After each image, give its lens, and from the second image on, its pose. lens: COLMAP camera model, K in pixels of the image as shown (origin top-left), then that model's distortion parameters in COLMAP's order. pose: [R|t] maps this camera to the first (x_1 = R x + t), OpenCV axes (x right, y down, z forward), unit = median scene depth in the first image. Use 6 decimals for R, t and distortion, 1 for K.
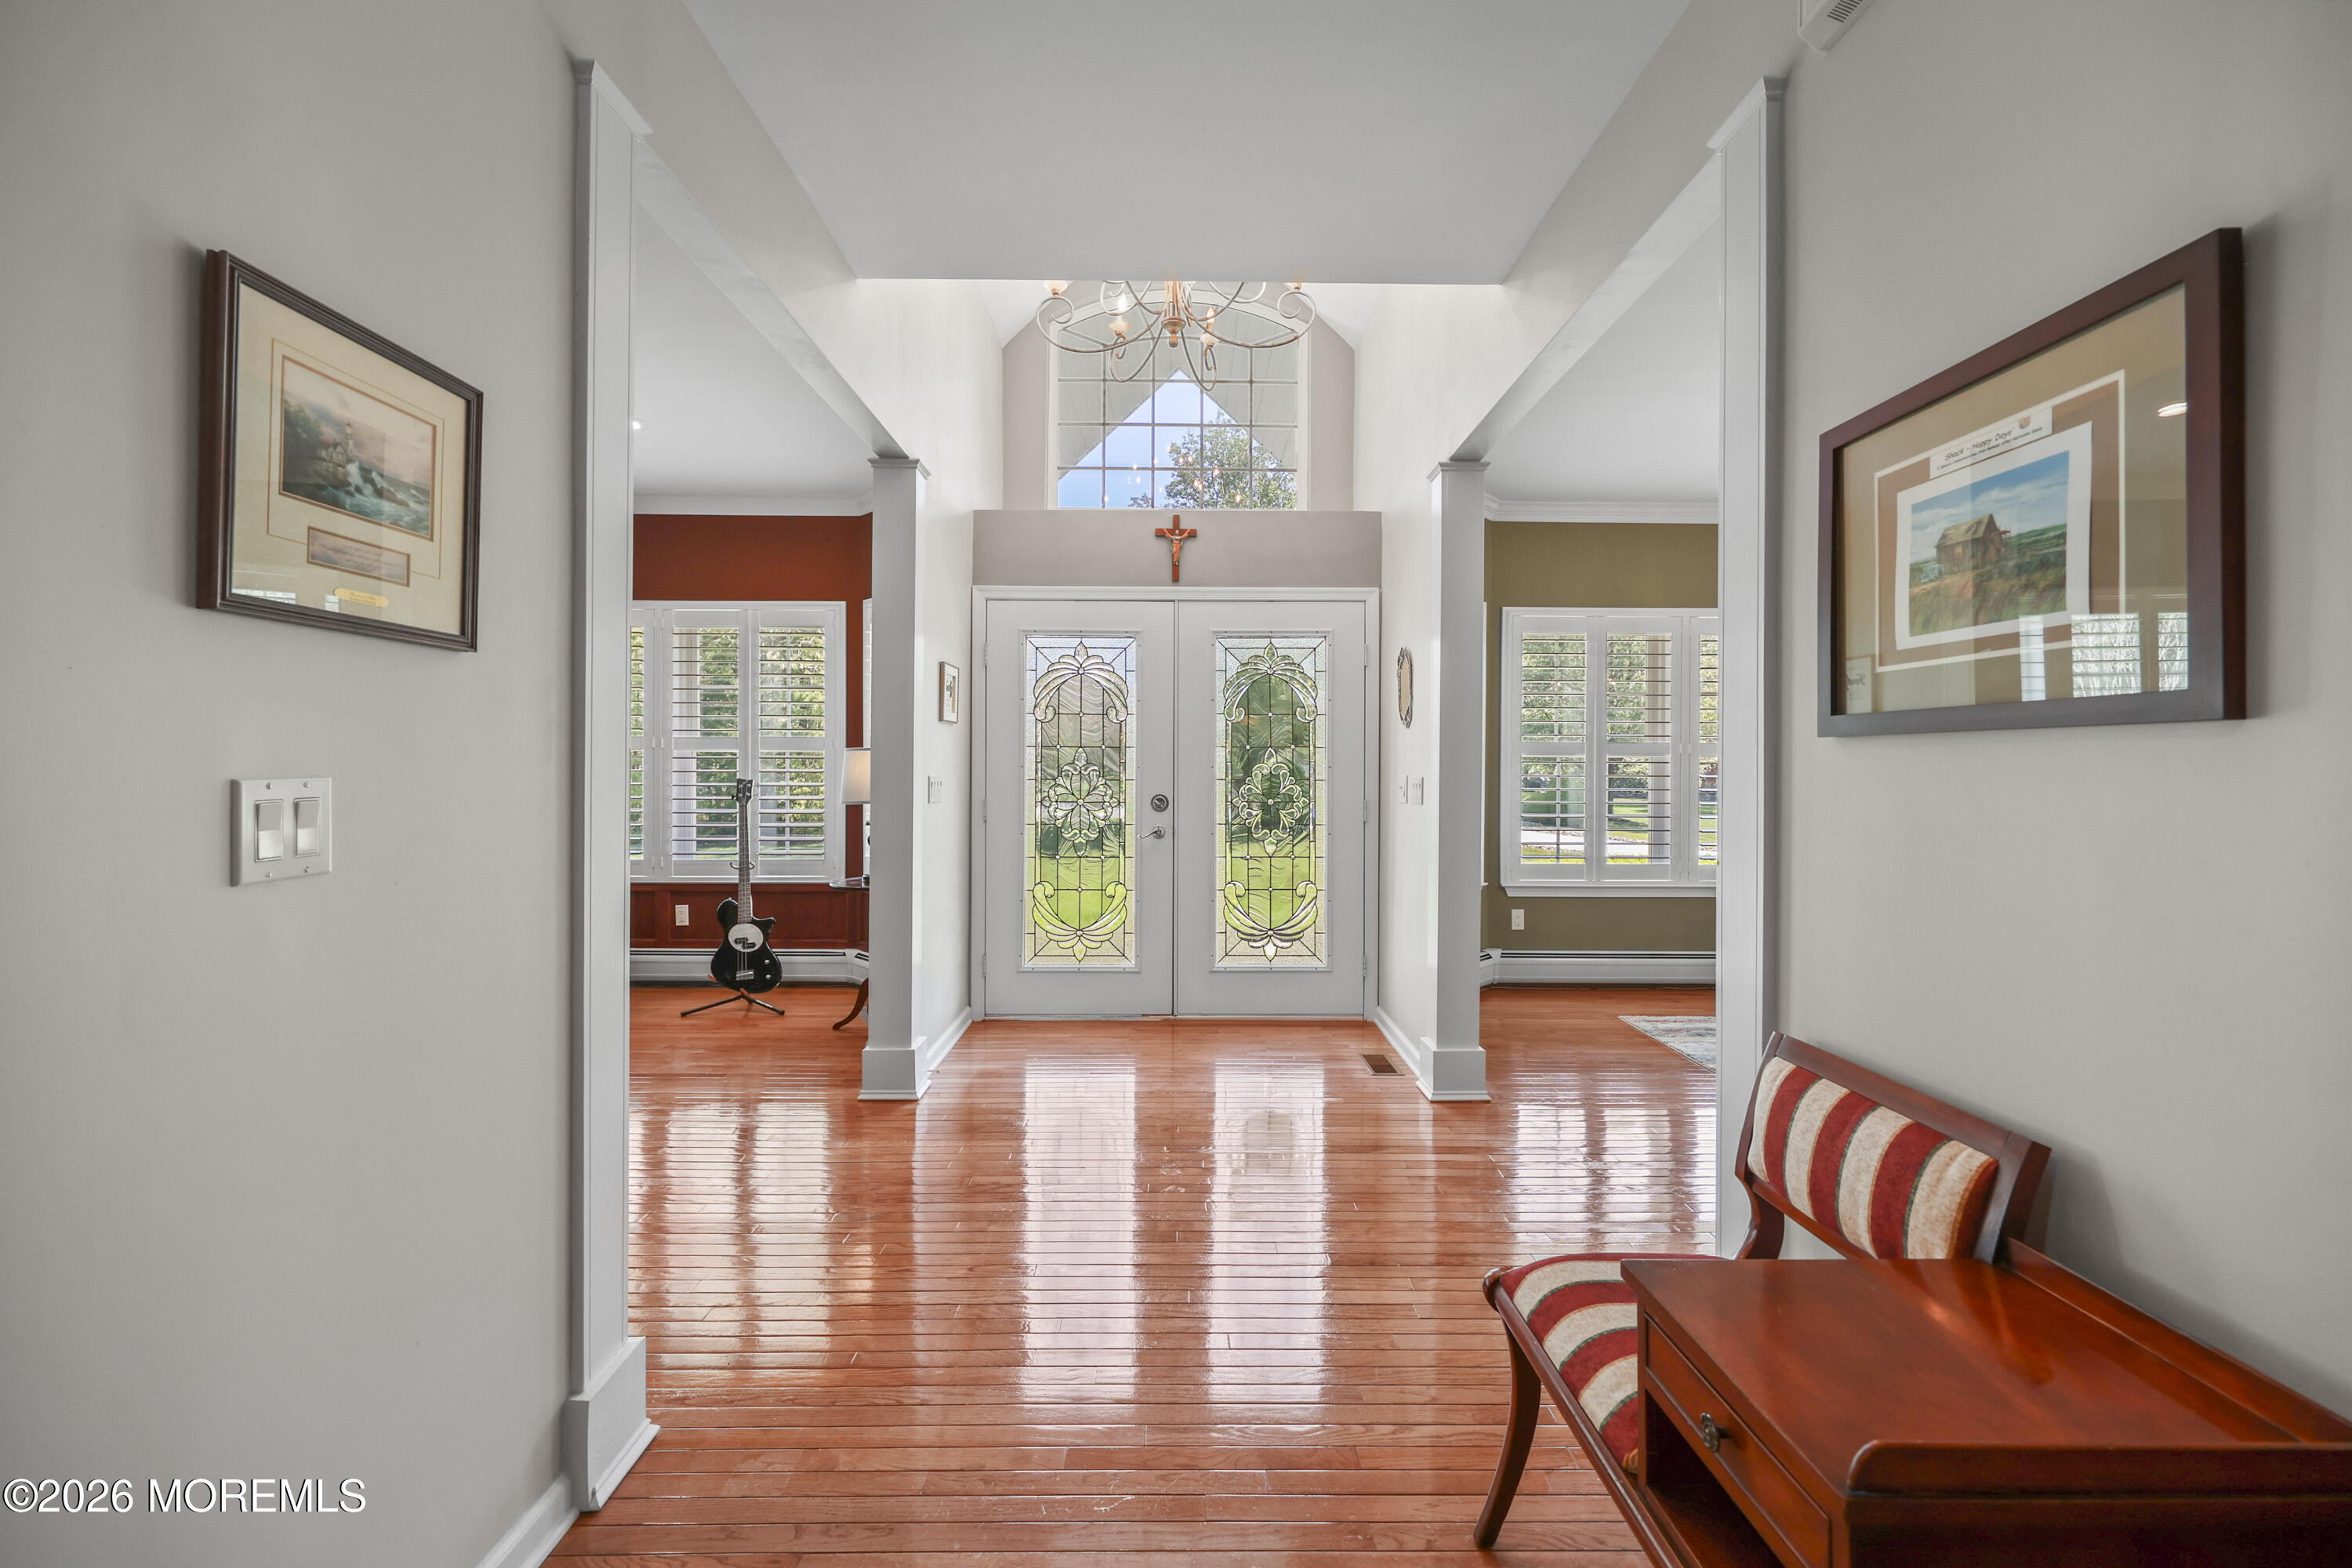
lens RADIAL K [[944.6, 0, 1182.1], [0, 944.6, 769.5], [0, 0, 1]] dist [-0.001459, -0.000047]
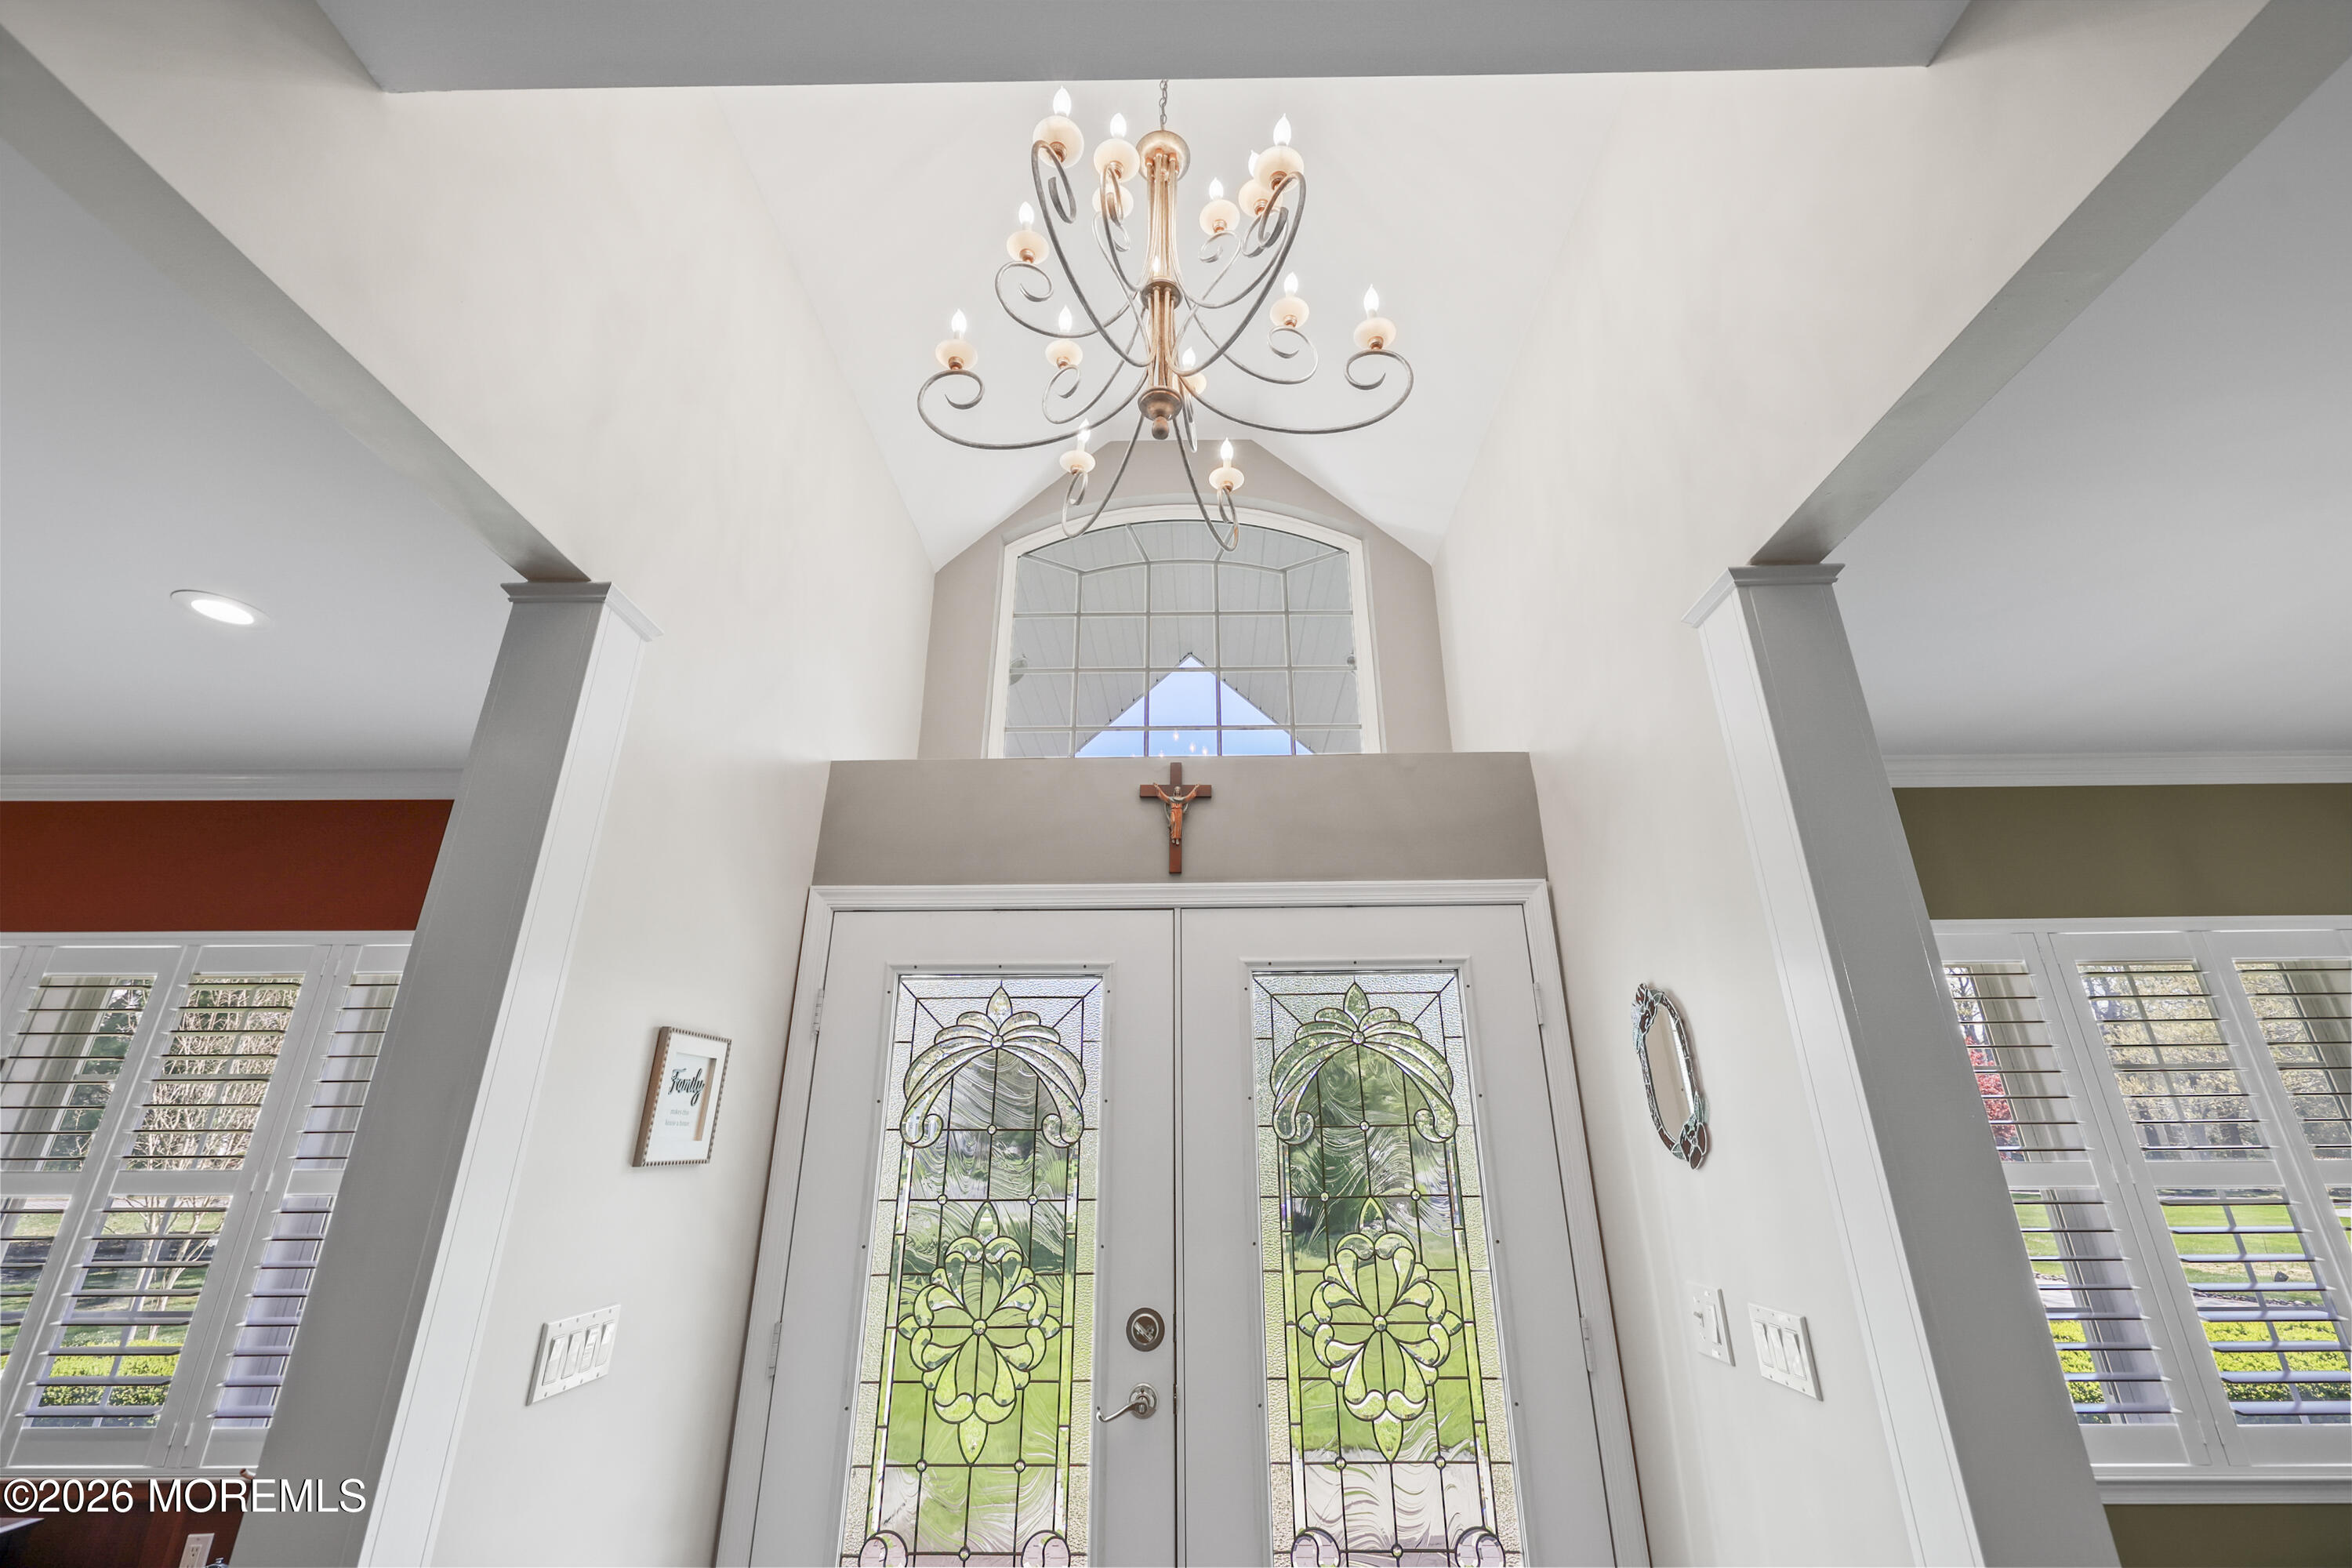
lens RADIAL K [[944.6, 0, 1182.1], [0, 944.6, 769.5], [0, 0, 1]] dist [-0.001459, -0.000047]
pose [[0.999589, -0.018496, -0.021893, 0.010271], [0.009125, 0.929523, -0.368652, -0.050786], [0.027168, 0.368300, 0.929310, 0.458309]]
